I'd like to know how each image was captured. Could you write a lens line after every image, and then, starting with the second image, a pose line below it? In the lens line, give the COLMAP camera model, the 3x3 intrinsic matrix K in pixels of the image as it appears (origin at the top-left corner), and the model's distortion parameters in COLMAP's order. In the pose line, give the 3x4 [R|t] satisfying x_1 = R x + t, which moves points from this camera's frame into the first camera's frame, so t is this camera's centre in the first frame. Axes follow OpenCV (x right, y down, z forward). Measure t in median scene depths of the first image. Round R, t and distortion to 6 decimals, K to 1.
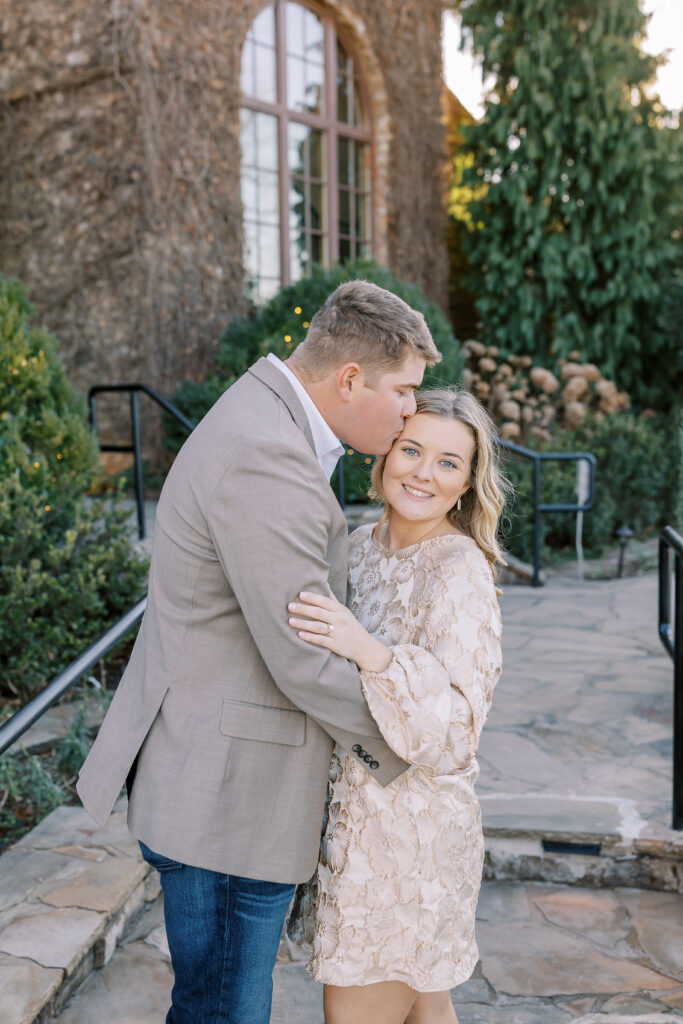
lens RADIAL K [[1106.4, 0, 339.5], [0, 1106.4, 496.1], [0, 0, 1]] dist [0.012709, -0.013949]
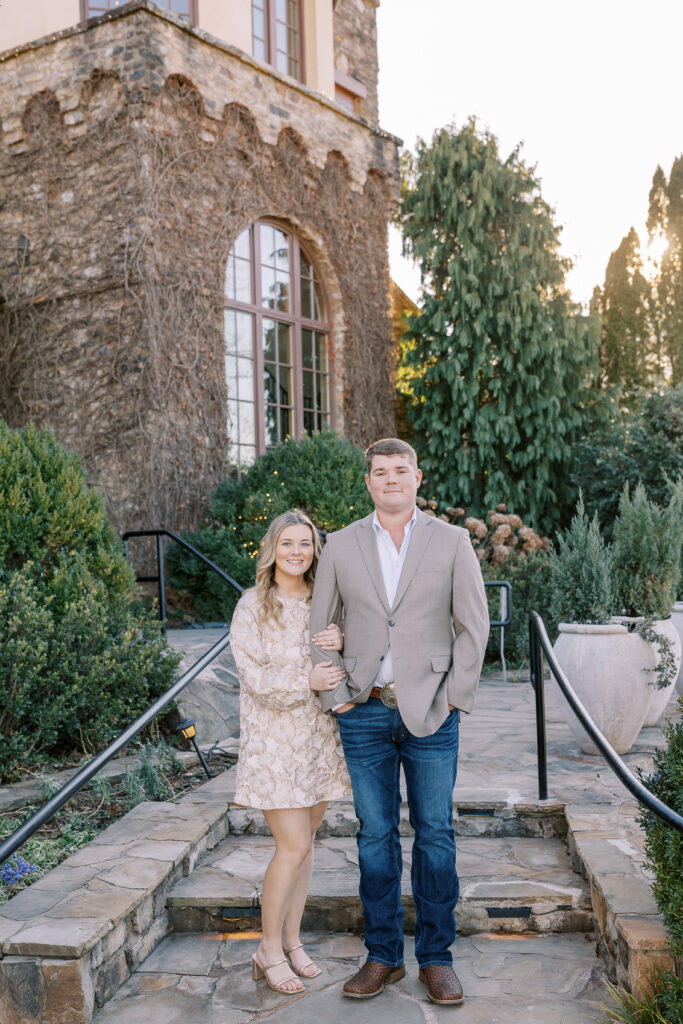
lens RADIAL K [[1191.8, 0, 319.6], [0, 1191.8, 535.8], [0, 0, 1]] dist [0.002929, 0.013207]
pose [[0.999569, -0.010030, 0.027589, -0.022576], [0.012911, 0.994251, -0.106296, 0.041264], [-0.026364, 0.106606, 0.993952, -0.289904]]
